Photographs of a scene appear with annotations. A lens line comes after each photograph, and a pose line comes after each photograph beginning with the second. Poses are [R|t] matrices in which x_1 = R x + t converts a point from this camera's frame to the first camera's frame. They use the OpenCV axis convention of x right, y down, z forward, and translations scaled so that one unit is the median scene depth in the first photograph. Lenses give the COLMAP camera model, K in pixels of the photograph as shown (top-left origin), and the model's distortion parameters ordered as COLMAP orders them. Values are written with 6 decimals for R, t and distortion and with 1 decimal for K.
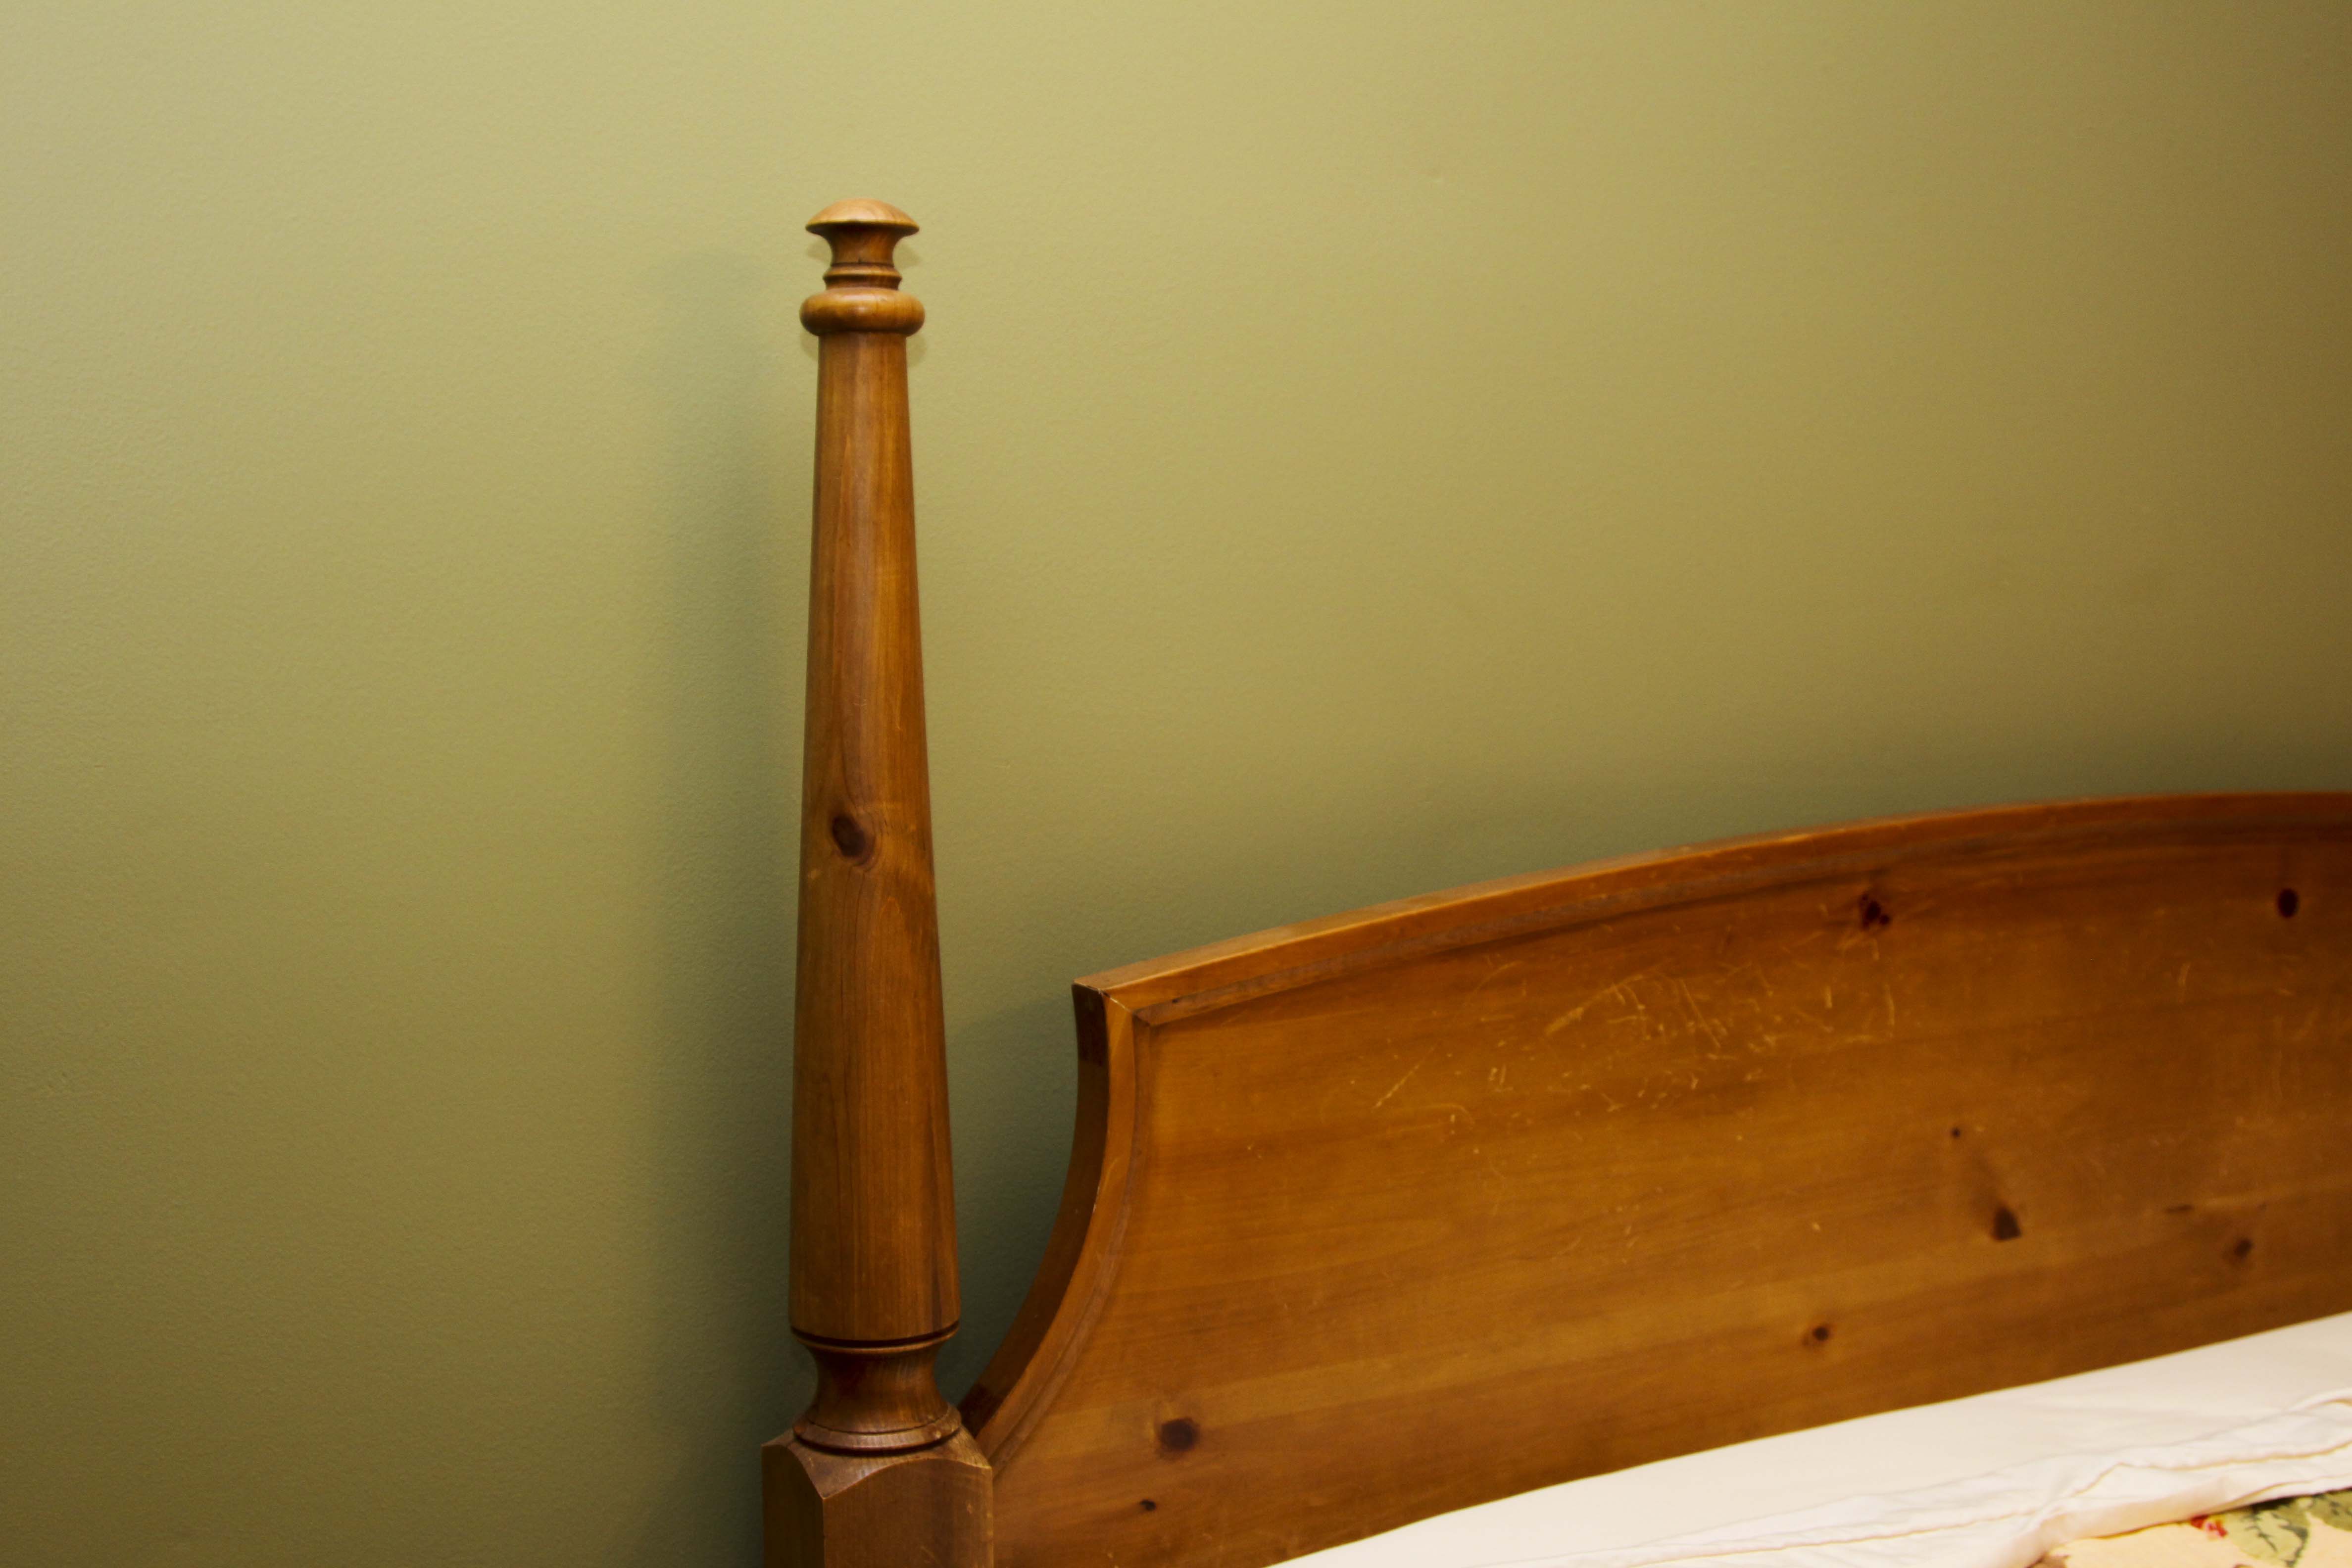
lens RADIAL K [[2663.2, 0, 1175.9], [0, 2663.2, 778.8], [0, 0, 1]] dist [-0.106449, 0.000000]
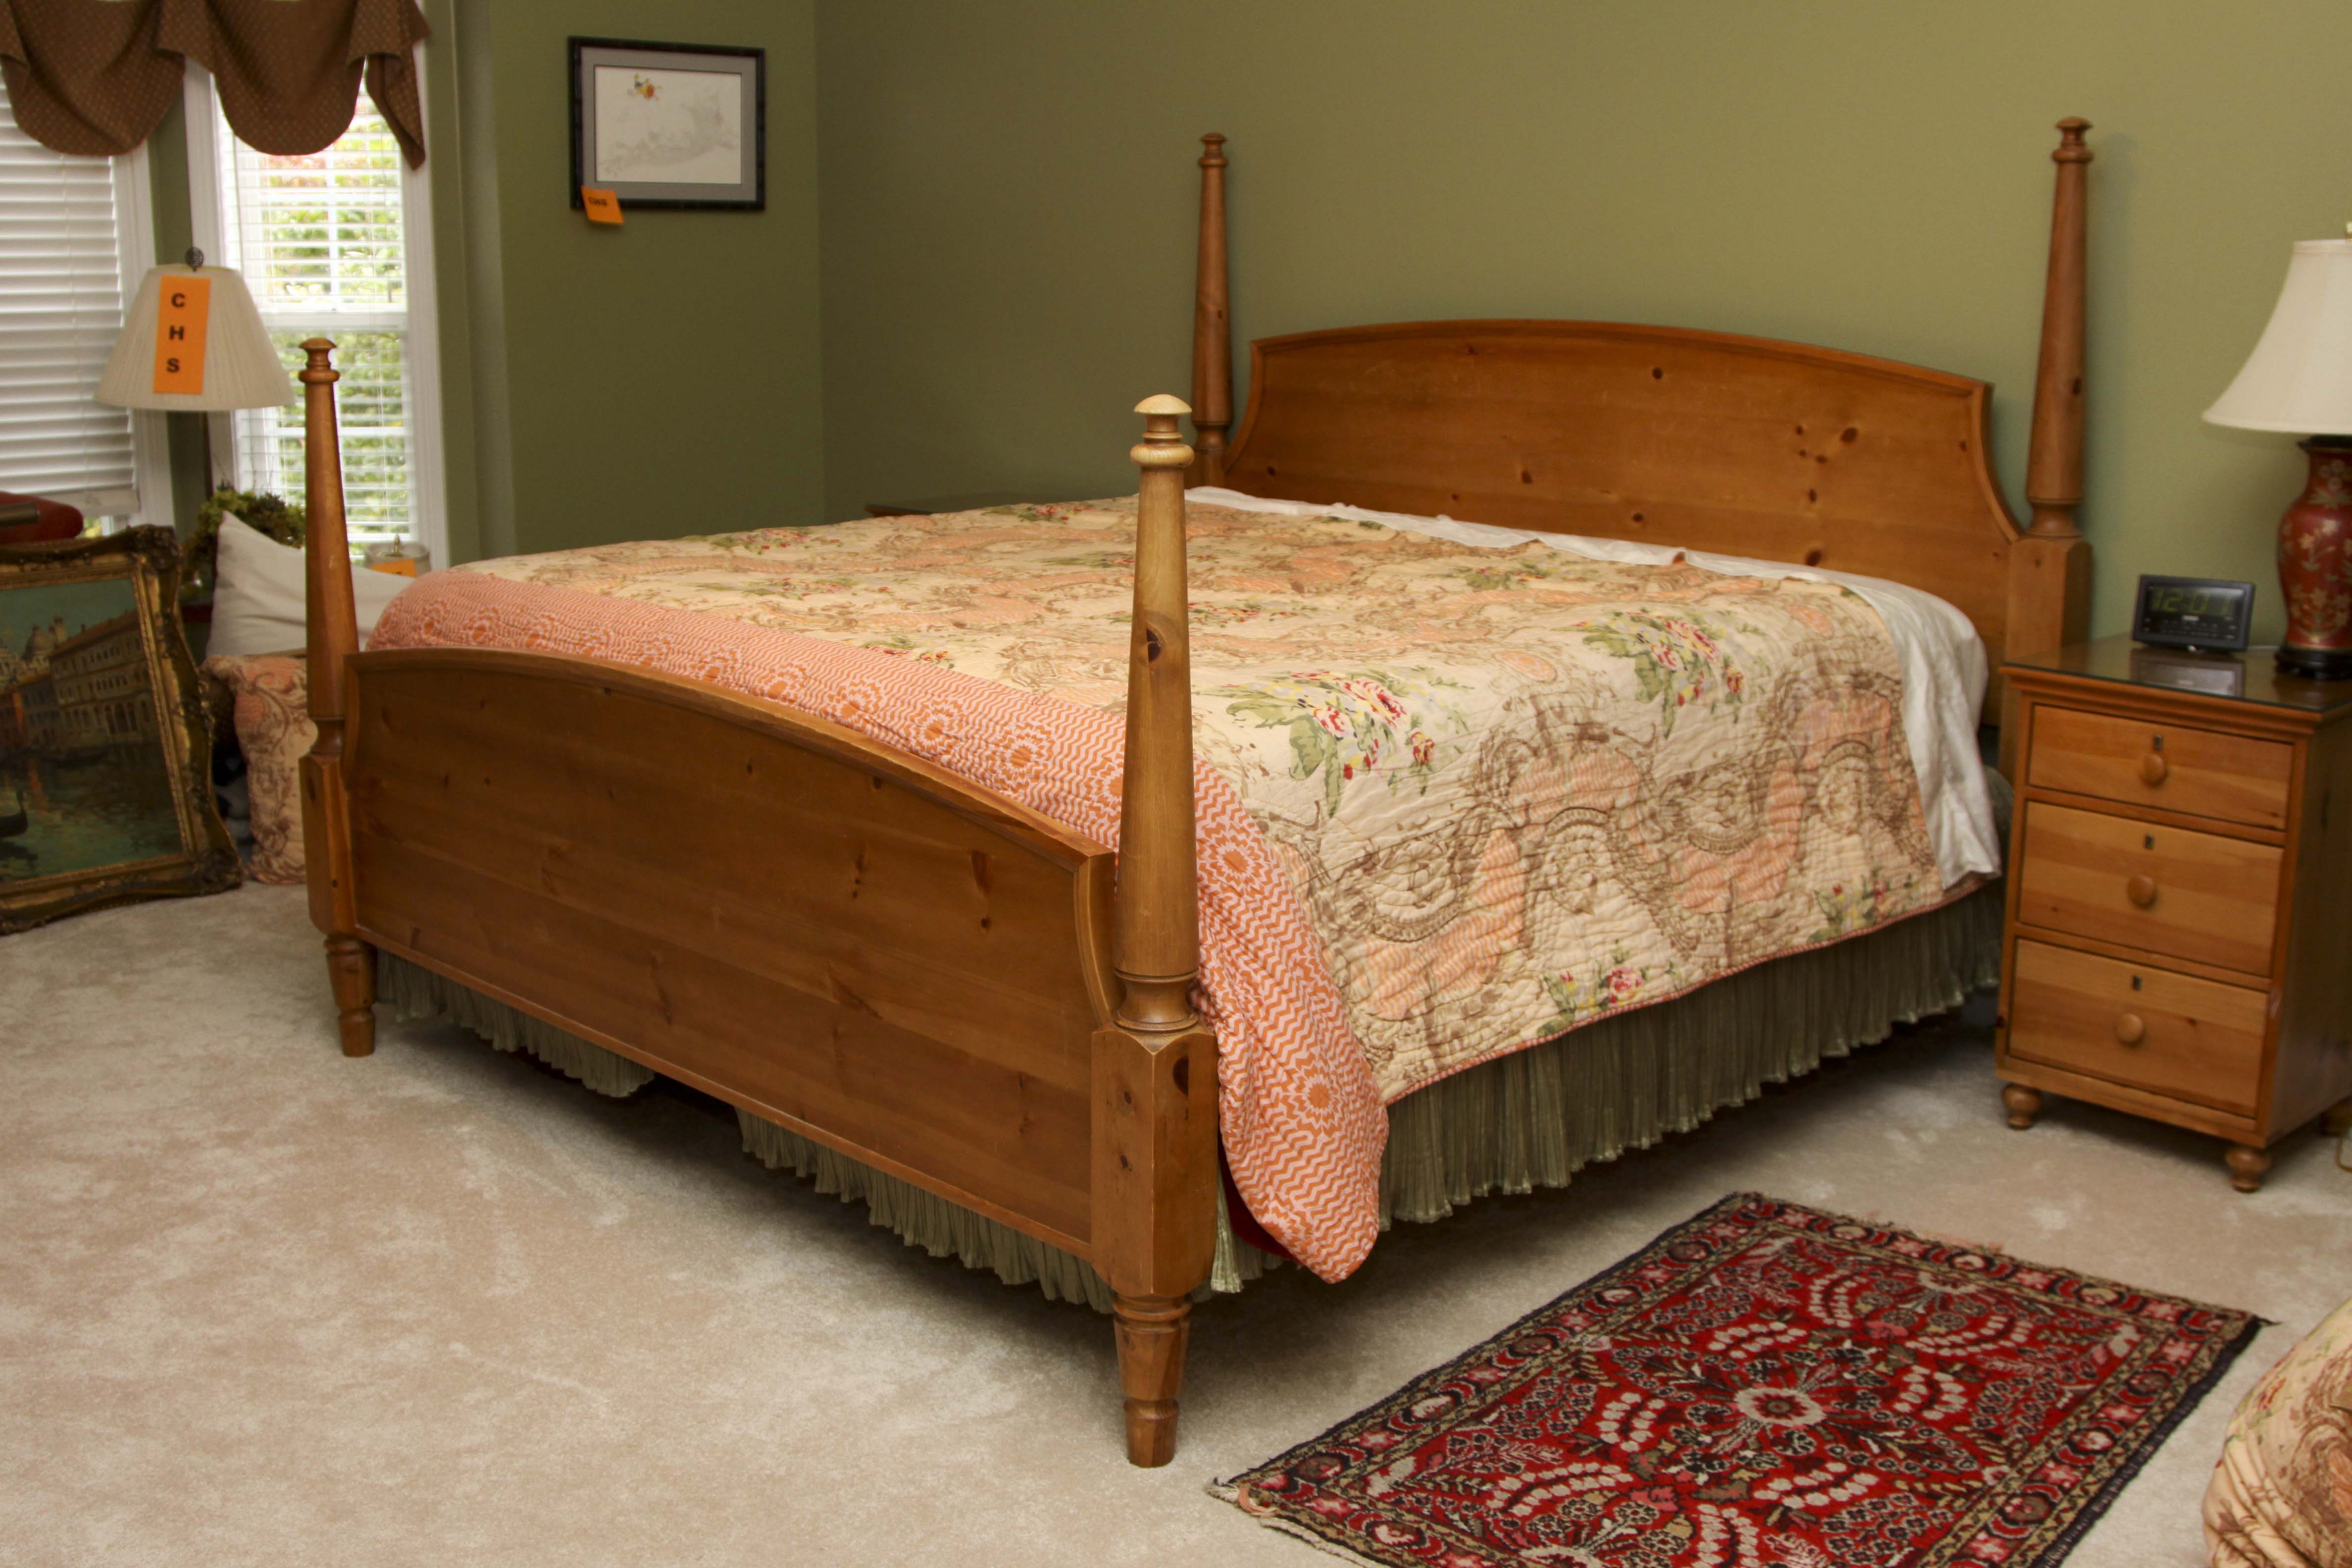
lens RADIAL K [[2517.7, 0, 1224.2], [0, 2517.7, 789.9], [0, 0, 1]] dist [-0.108092, 0.000000]
pose [[0.260904, 0.214950, -0.941130, 3.436158], [-0.083505, 0.976267, 0.199825, -0.006277], [0.961746, 0.026454, 0.272661, 0.020920]]
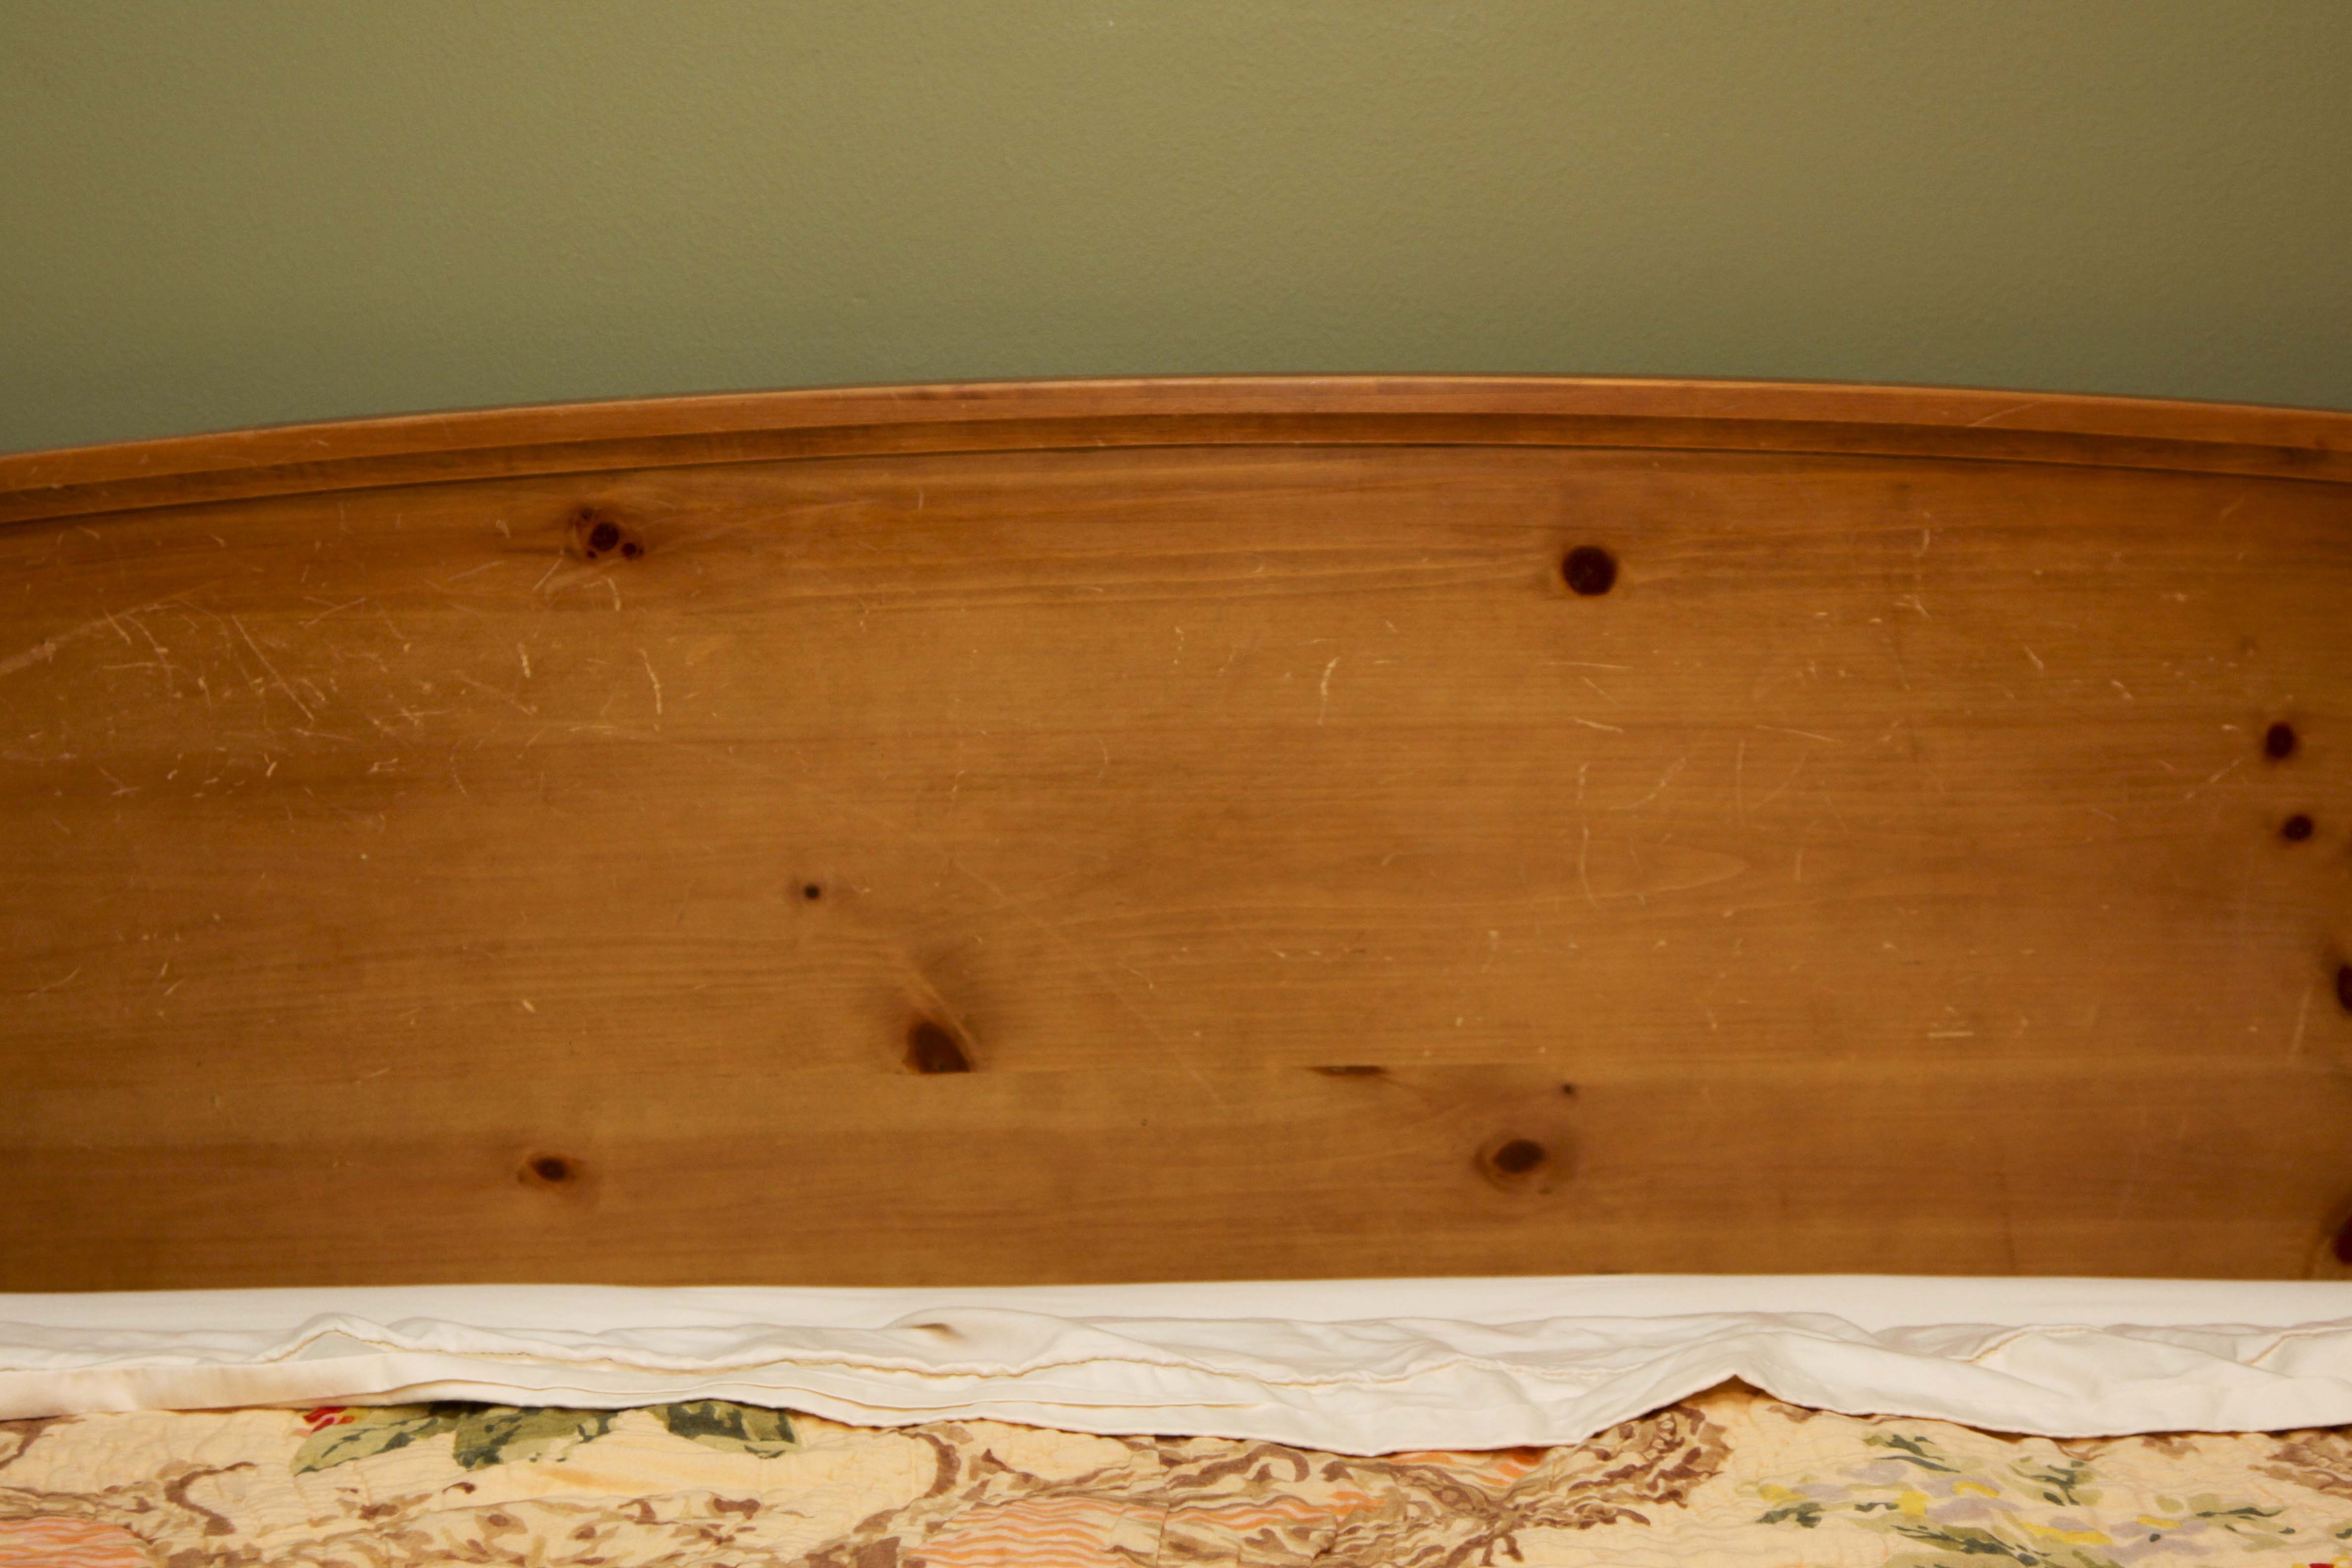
lens RADIAL K [[5362.5, 0, 1190.6], [0, 5362.5, 776.5], [0, 0, 1]] dist [0.184548, 0.000000]
pose [[0.858378, 0.057254, -0.509812, 1.300784], [-0.021878, 0.996934, 0.075122, 0.007374], [0.512550, -0.053329, 0.856999, -0.093546]]
